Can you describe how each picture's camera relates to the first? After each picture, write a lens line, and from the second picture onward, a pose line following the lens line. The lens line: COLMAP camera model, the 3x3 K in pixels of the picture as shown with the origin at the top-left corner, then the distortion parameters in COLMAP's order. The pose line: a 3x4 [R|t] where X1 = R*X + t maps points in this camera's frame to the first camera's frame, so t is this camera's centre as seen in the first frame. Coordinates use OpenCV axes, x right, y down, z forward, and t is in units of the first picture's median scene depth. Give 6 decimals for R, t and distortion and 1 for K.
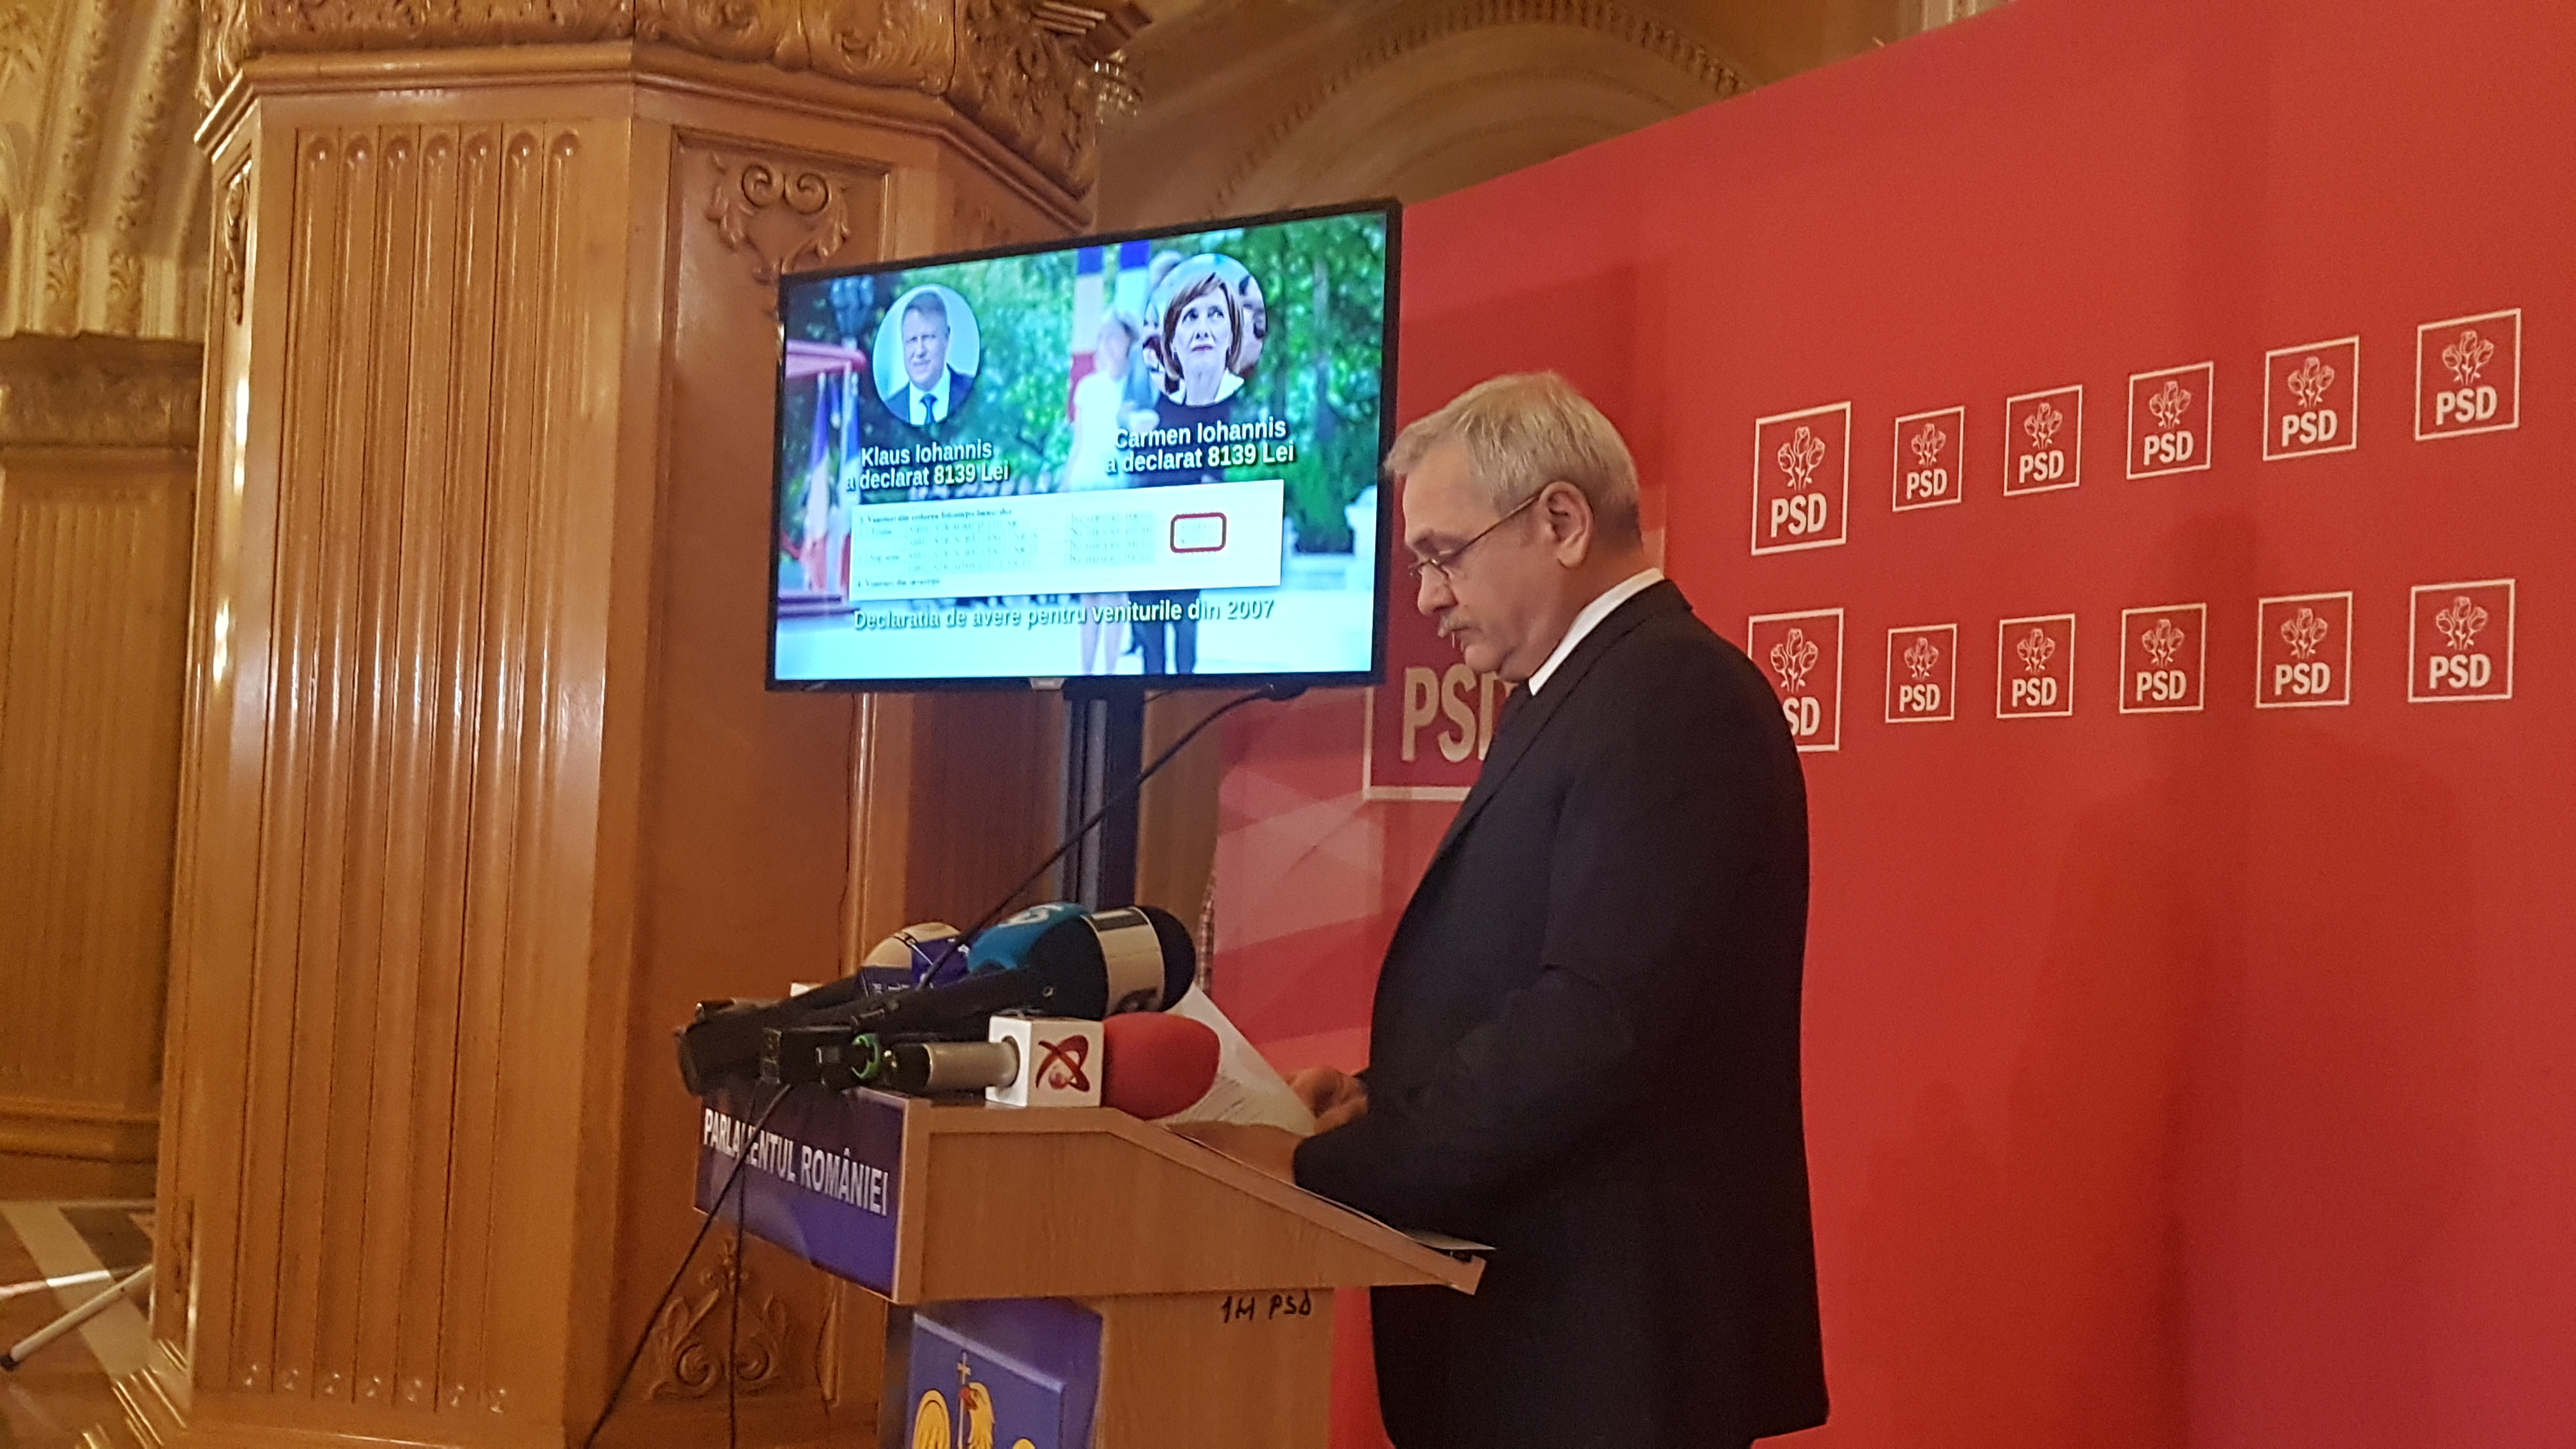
lens RADIAL K [[2724.9, 0, 1340.6], [0, 2724.9, 843.6], [0, 0, 1]] dist [0.143402, -0.268047]
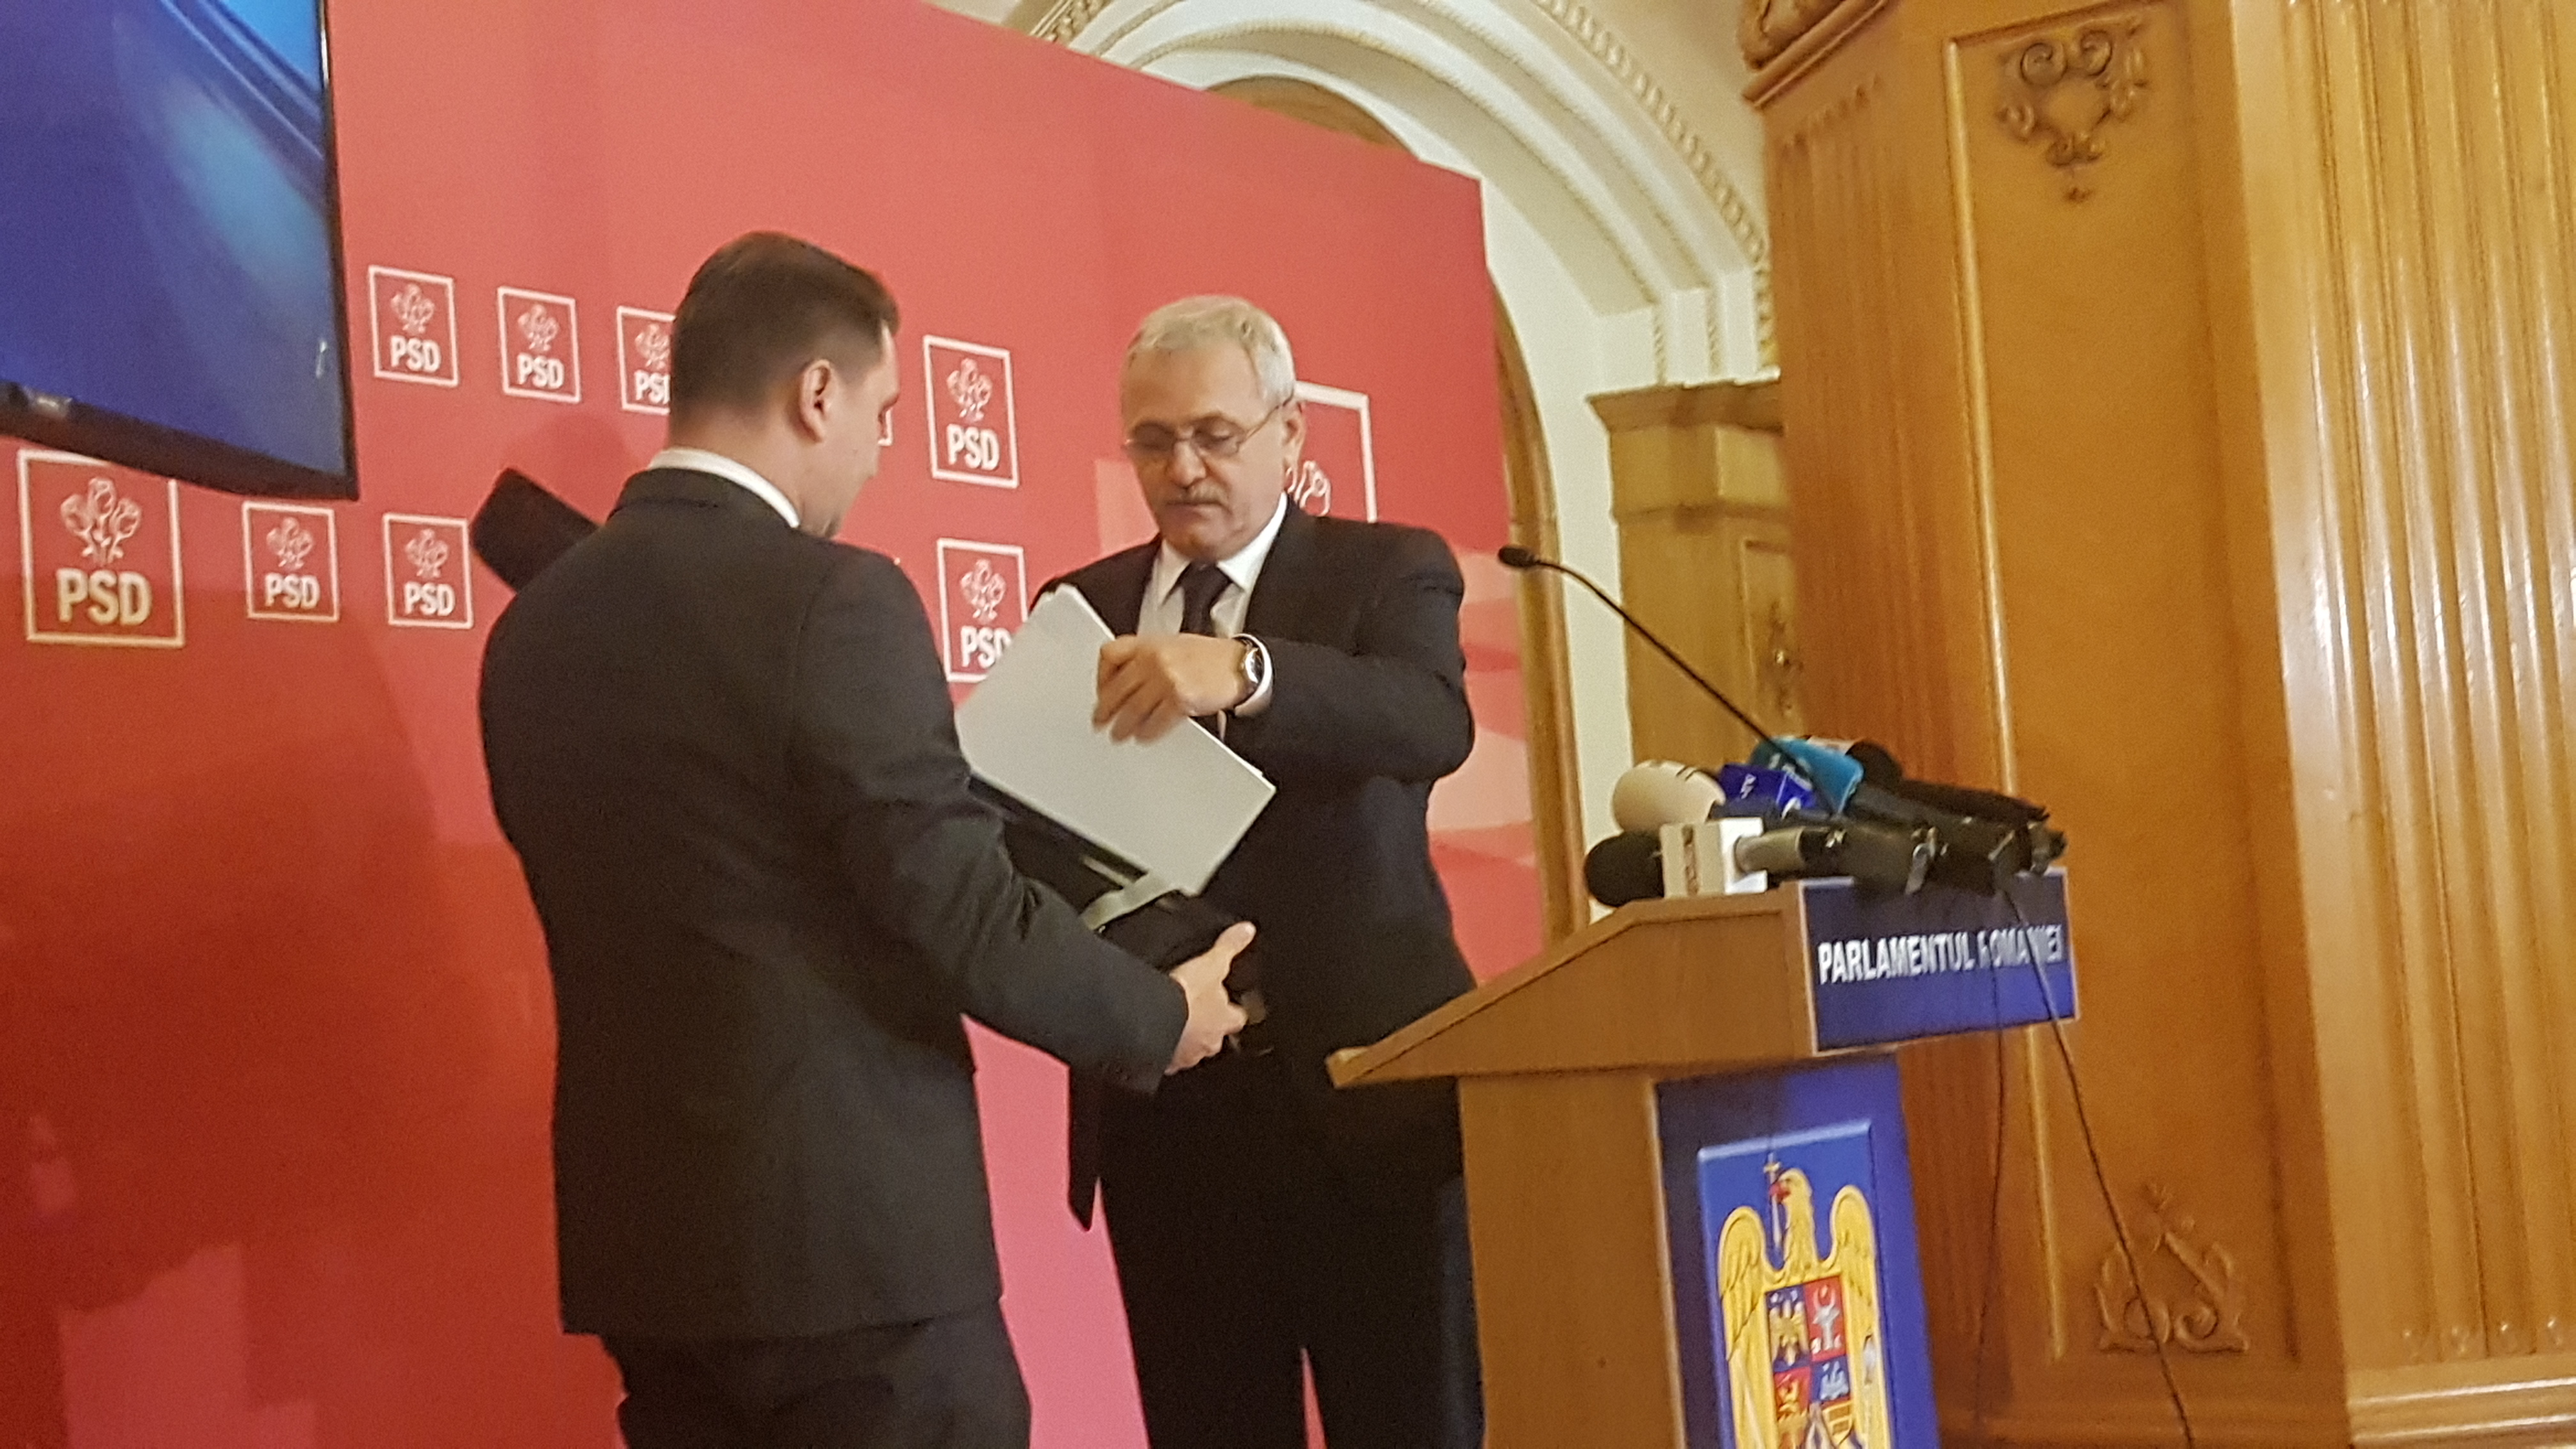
lens RADIAL K [[3386.9, 0, 1286.9], [0, 3386.9, 852.2], [0, 0, 1]] dist [0.220806, -1.225204]
pose [[-0.418271, 0.016326, 0.908176, -0.846426], [0.045348, 0.998967, 0.002927, 0.036490], [-0.907190, 0.042408, -0.418579, 1.147040]]
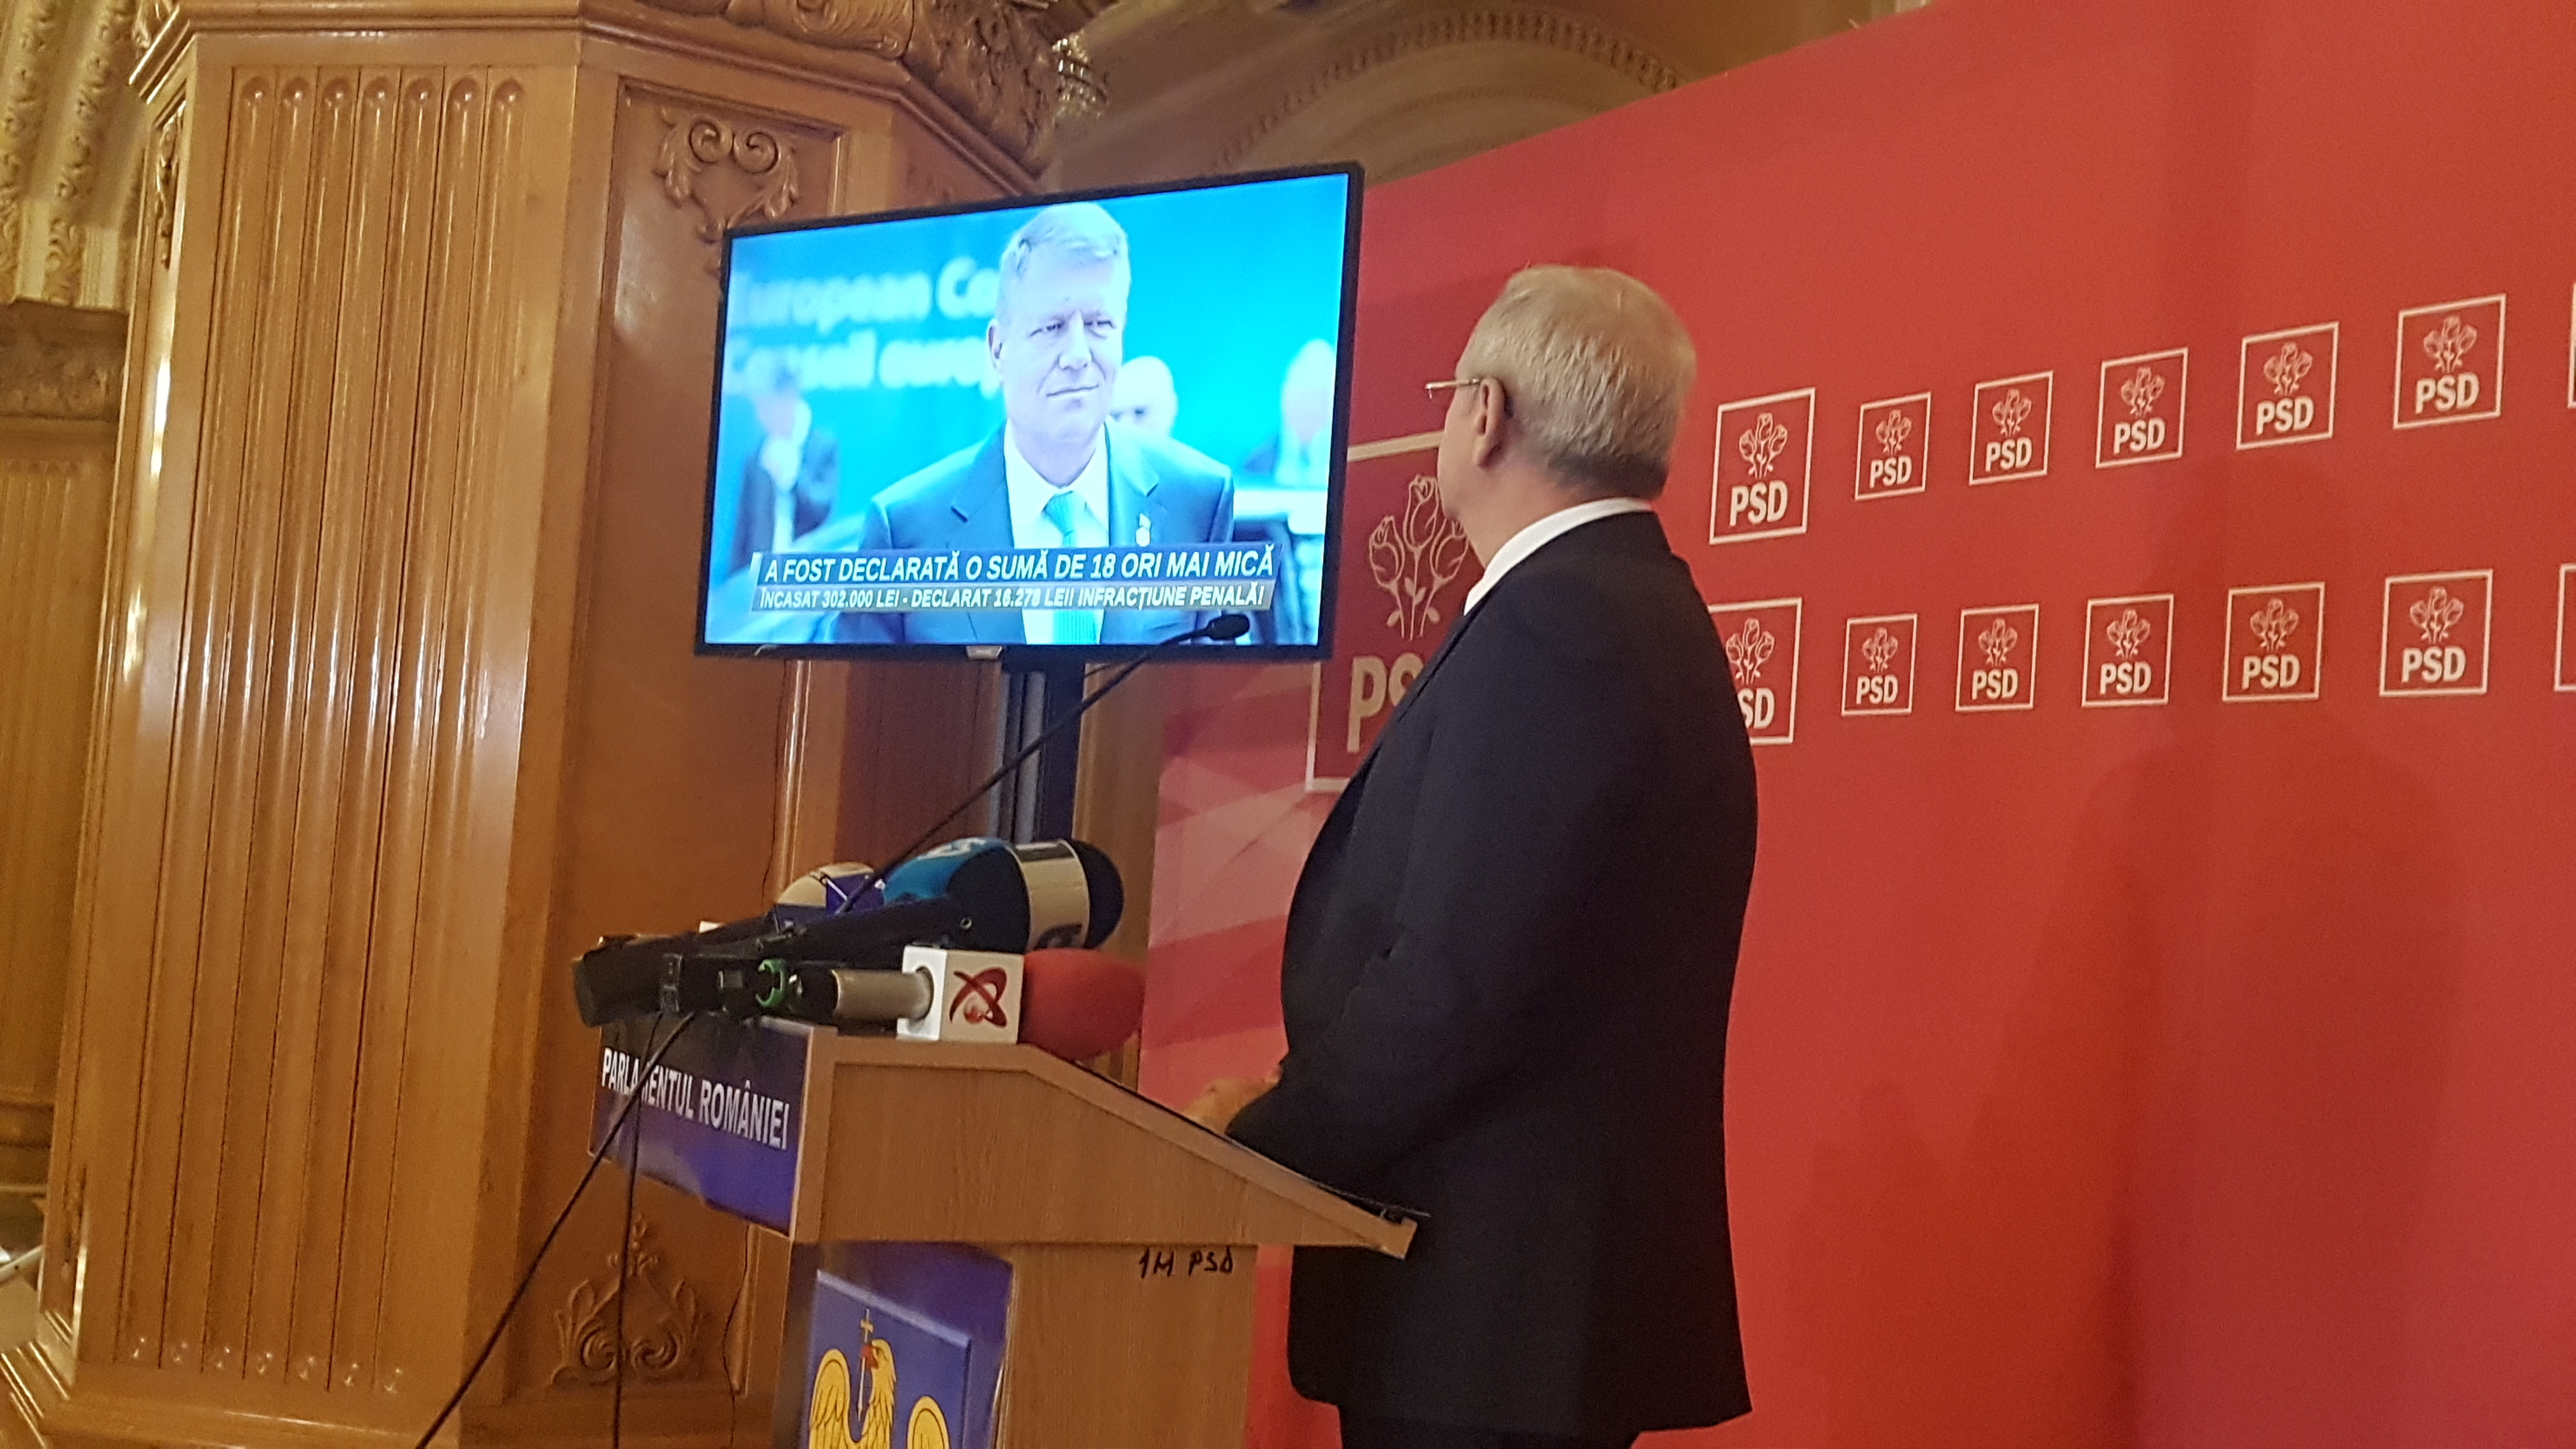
lens RADIAL K [[2720.9, 0, 1333.5], [0, 2720.9, 845.1], [0, 0, 1]] dist [0.145189, -0.260579]
pose [[0.999328, 0.031900, 0.018058, 0.001563], [-0.031646, 0.999399, -0.014149, 0.021773], [-0.018499, 0.013568, 0.999737, 0.028143]]
